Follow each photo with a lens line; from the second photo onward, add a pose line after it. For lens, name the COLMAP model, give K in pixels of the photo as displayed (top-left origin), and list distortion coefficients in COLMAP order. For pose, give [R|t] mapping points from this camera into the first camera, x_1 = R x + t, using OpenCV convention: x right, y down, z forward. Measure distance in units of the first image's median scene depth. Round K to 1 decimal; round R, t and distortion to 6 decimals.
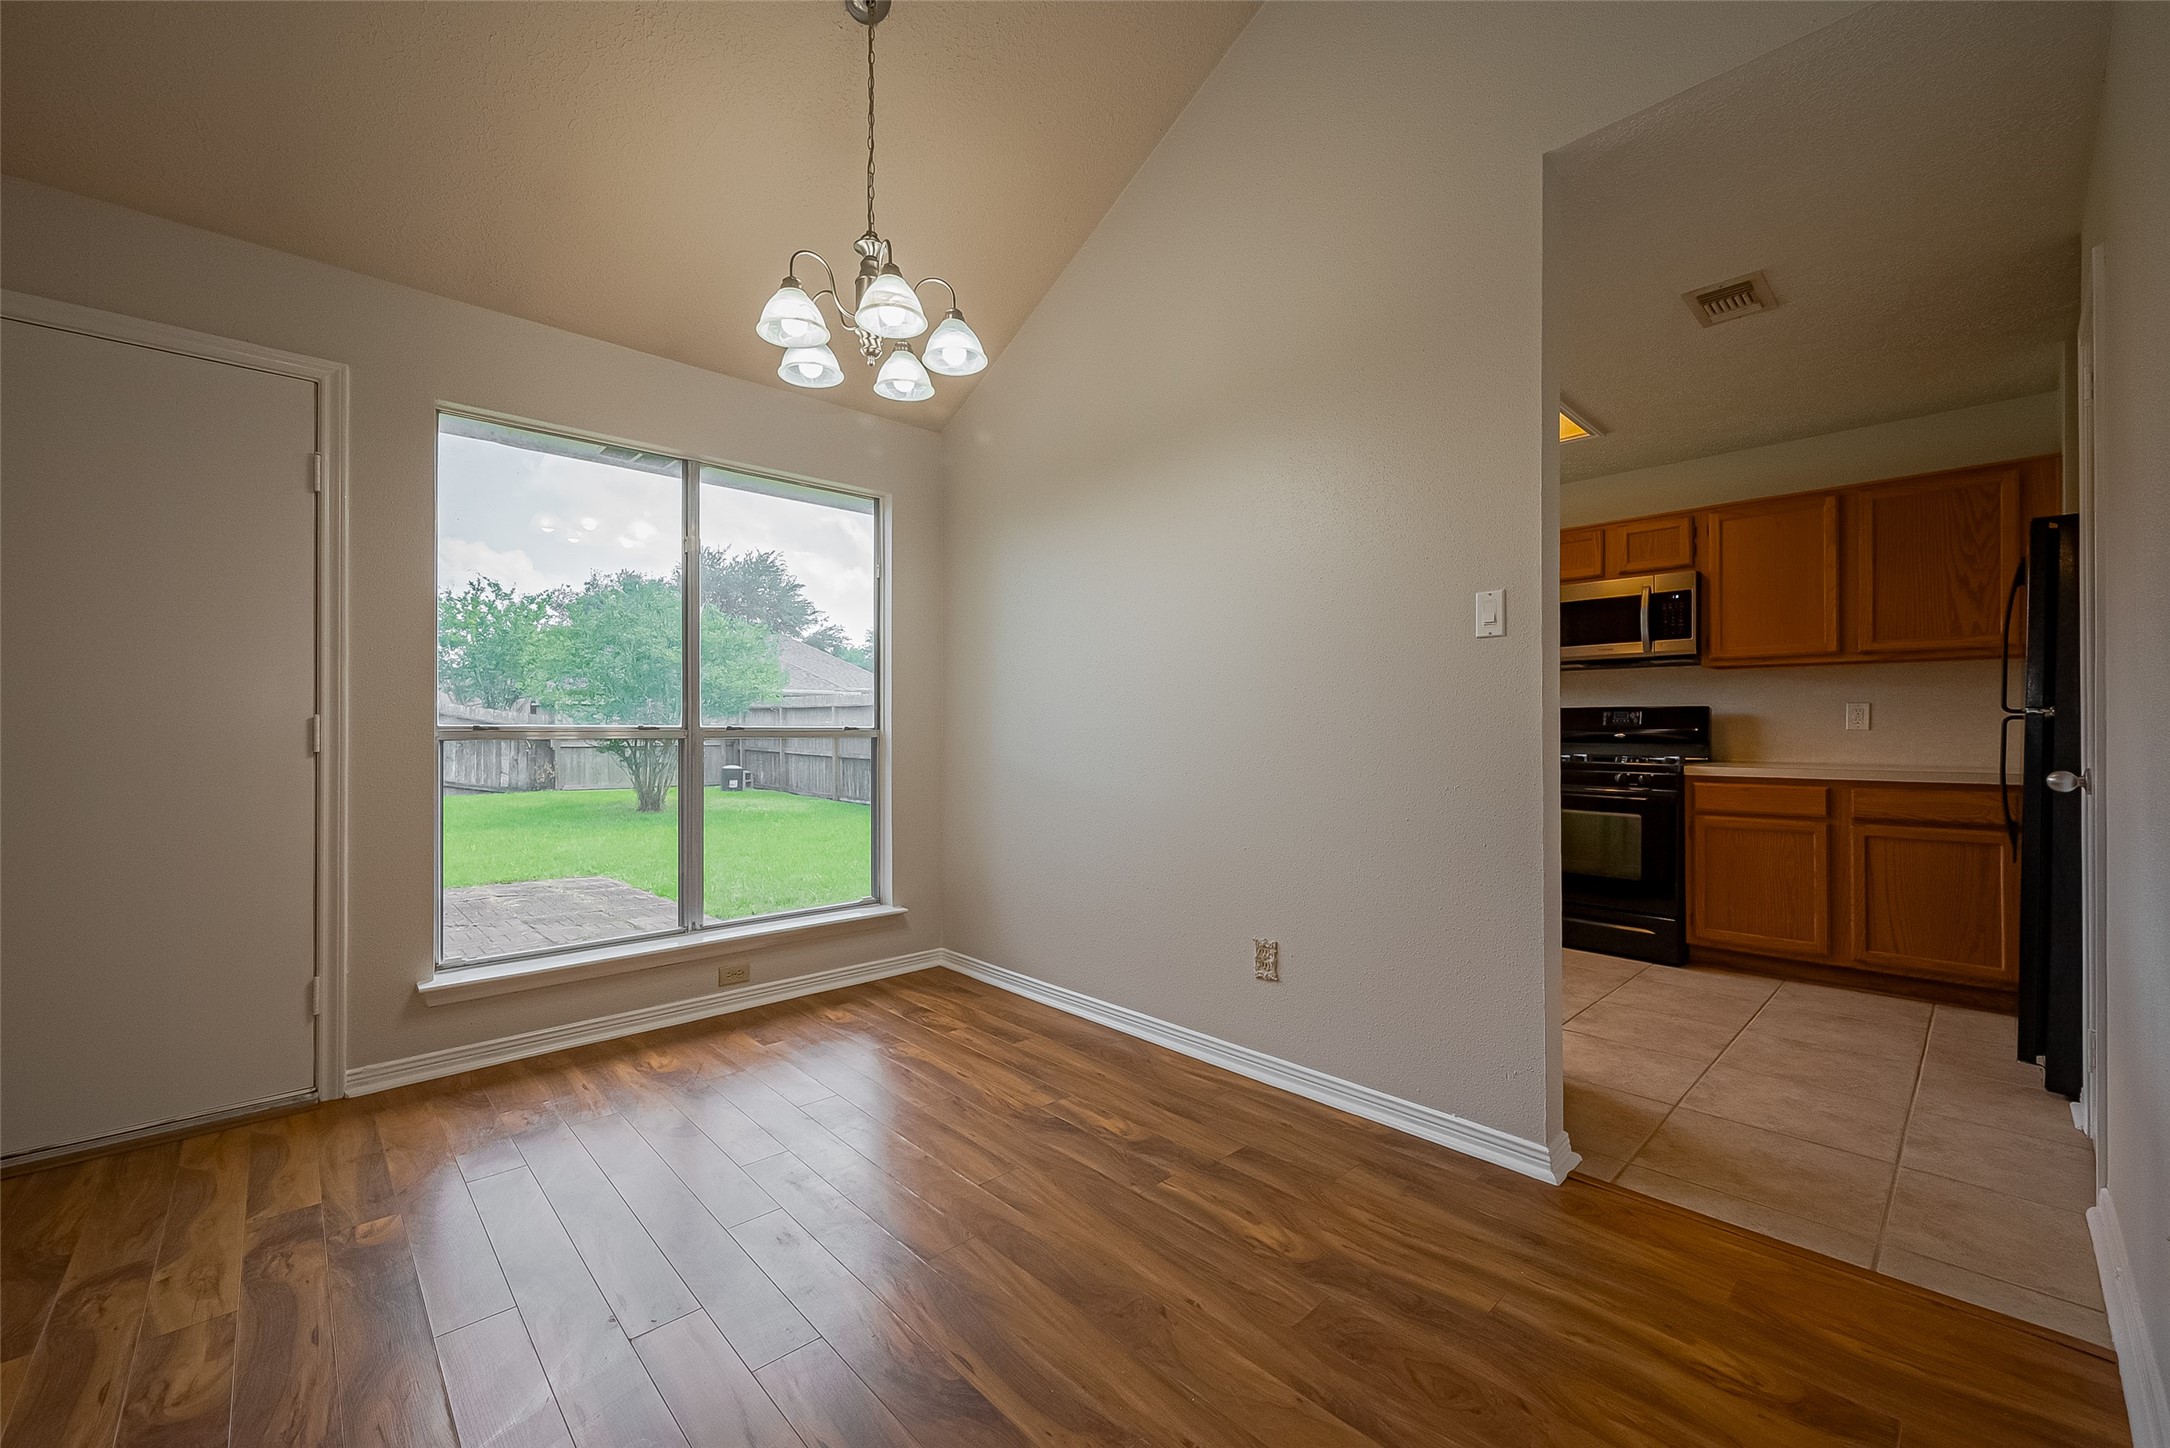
lens RADIAL K [[877.5, 0, 1086.6], [0, 877.5, 719.2], [0, 0, 1]] dist [0.005802, 0.000136]
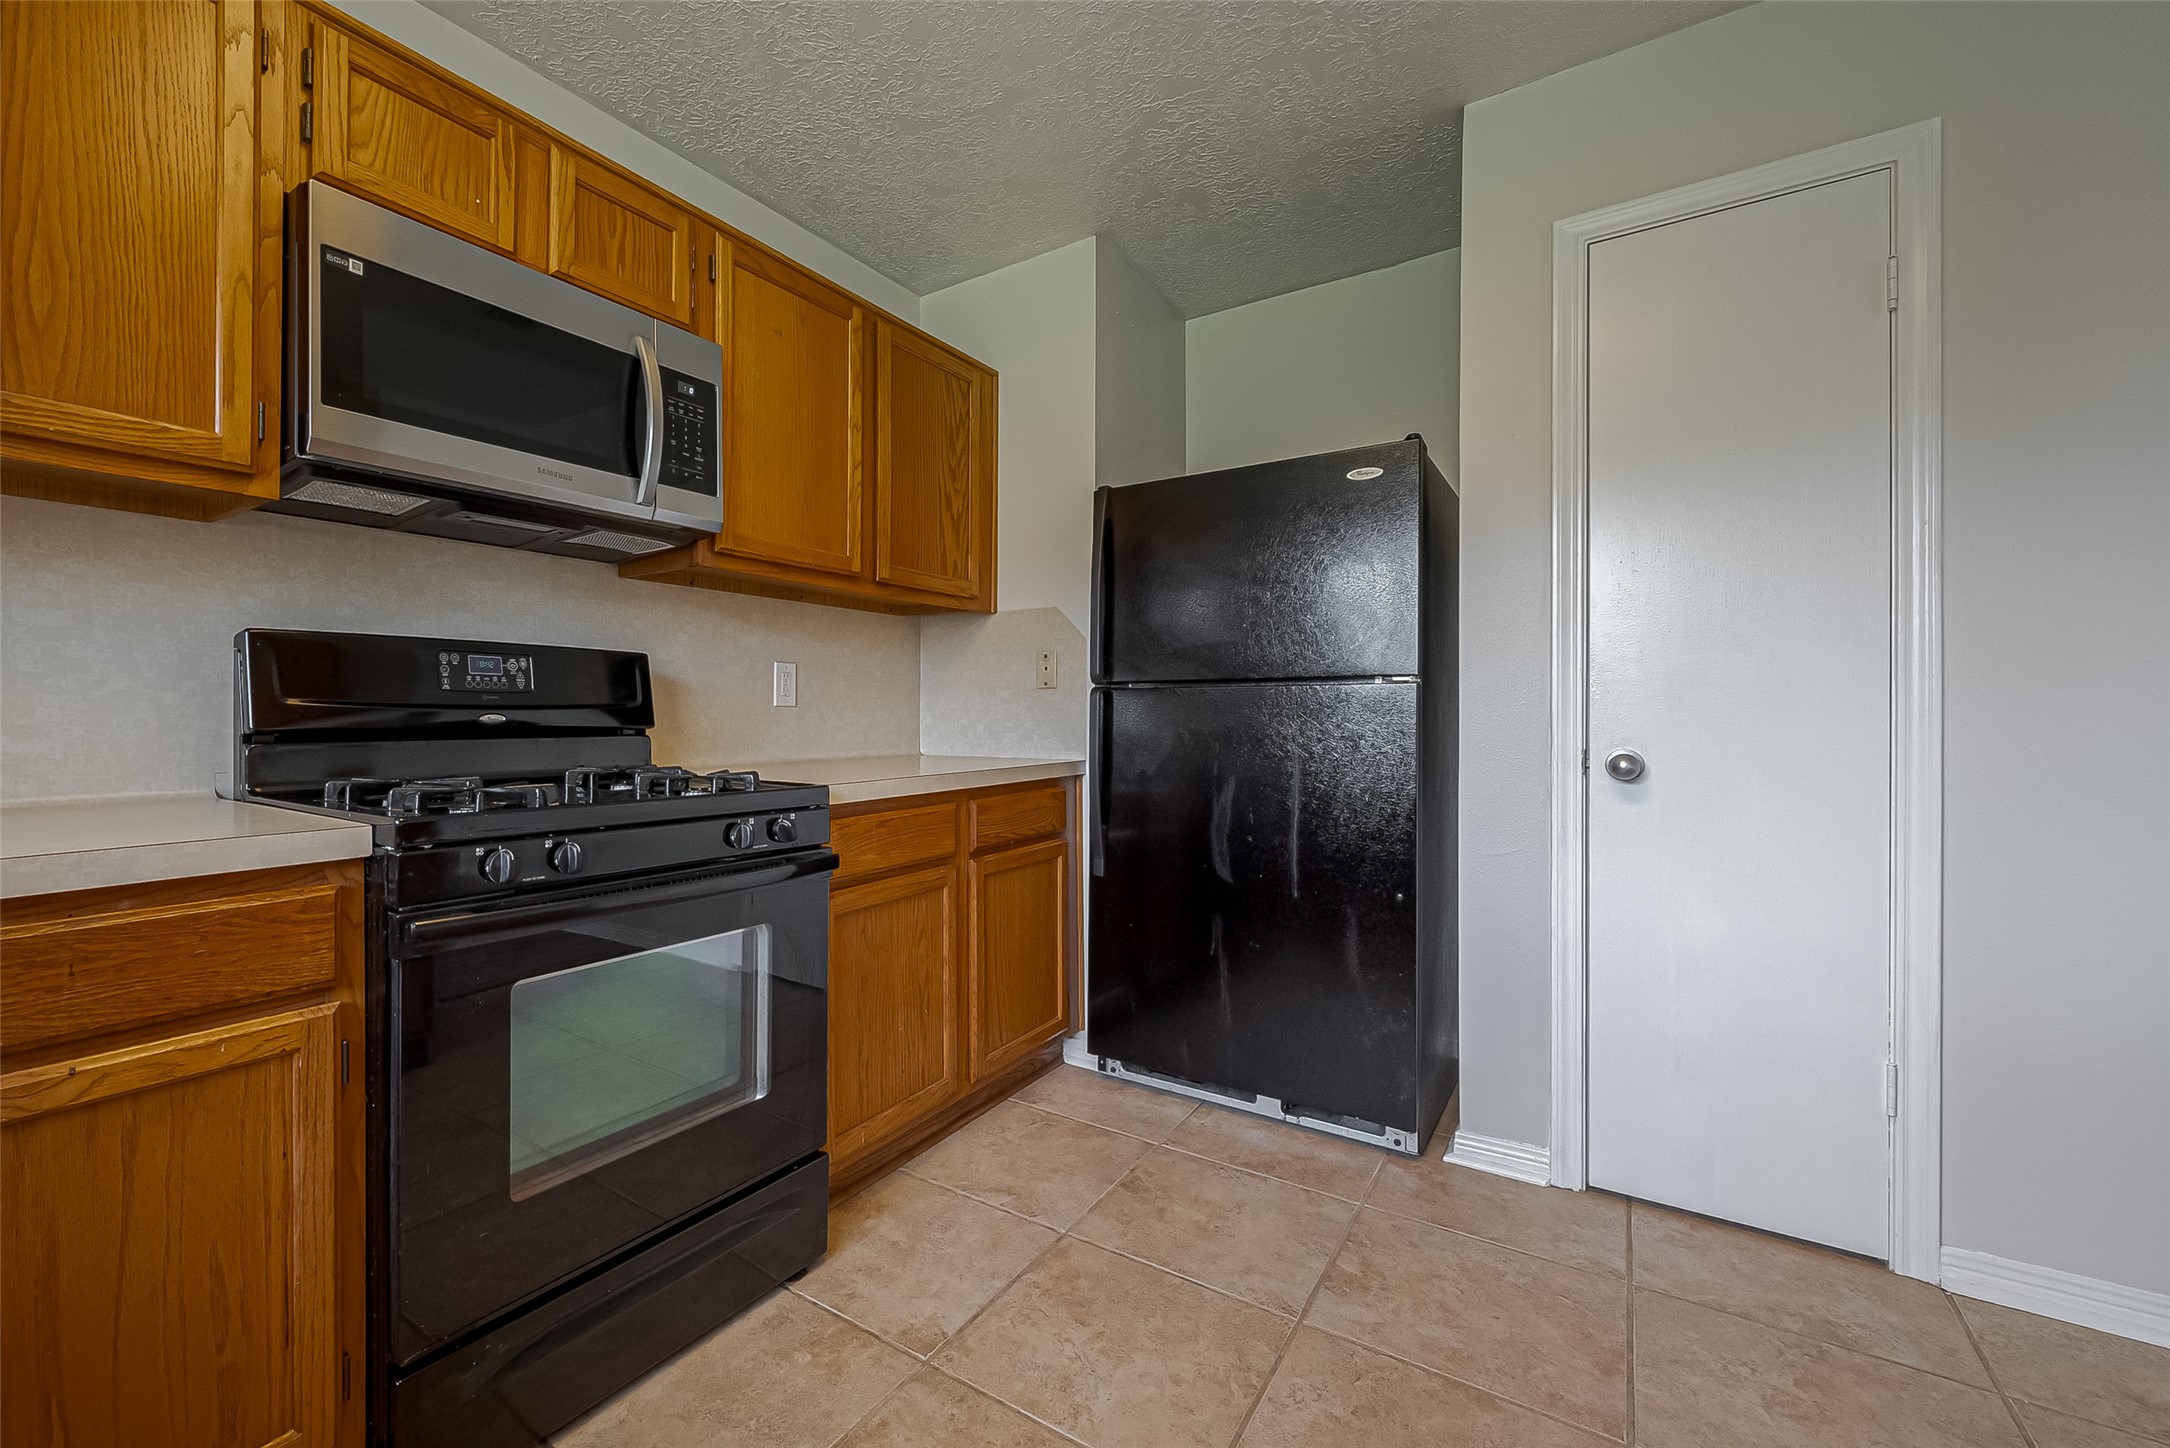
lens RADIAL K [[917.6, 0, 965.4], [0, 917.6, 712.4], [0, 0, 1]] dist [0.011918, -0.000083]
pose [[-0.185446, -0.002754, 0.982651, 0.220711], [-0.011028, 0.999939, 0.000721, 0.015218], [-0.982593, -0.010703, -0.185465, 1.013538]]
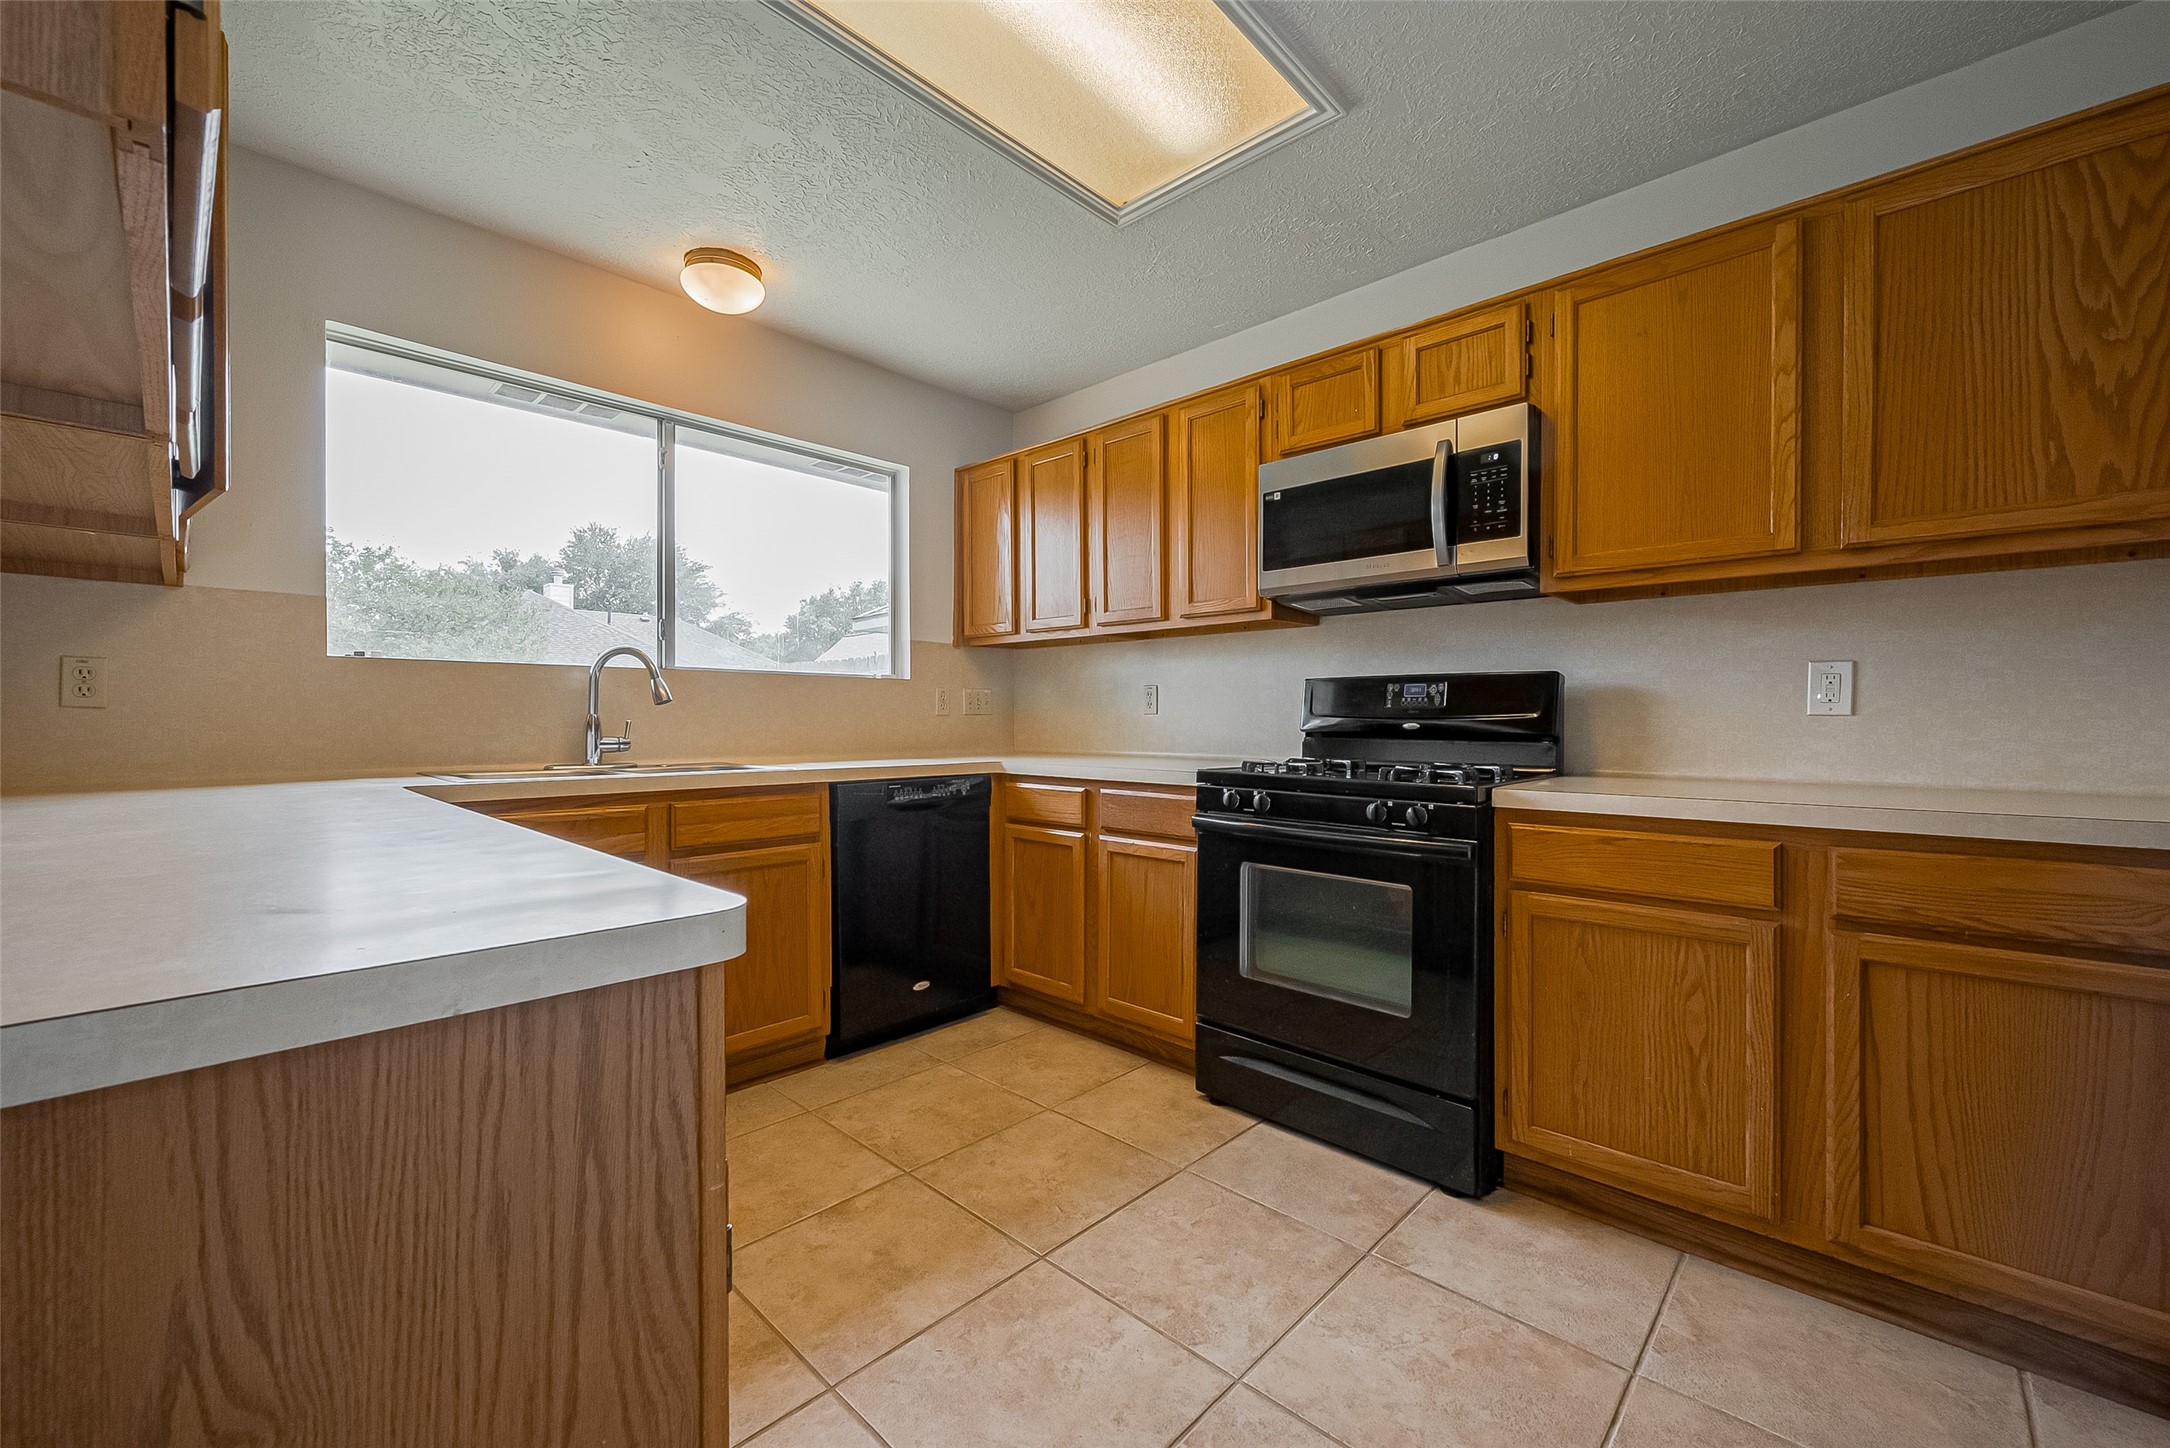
lens RADIAL K [[877.5, 0, 1090.6], [0, 877.5, 722.5], [0, 0, 1]] dist [0.005802, 0.000136]
pose [[0.998486, -0.002014, 0.054967, 0.431545], [0.001202, 0.999890, 0.014798, 0.008976], [-0.054991, -0.014710, 0.998378, 0.528143]]
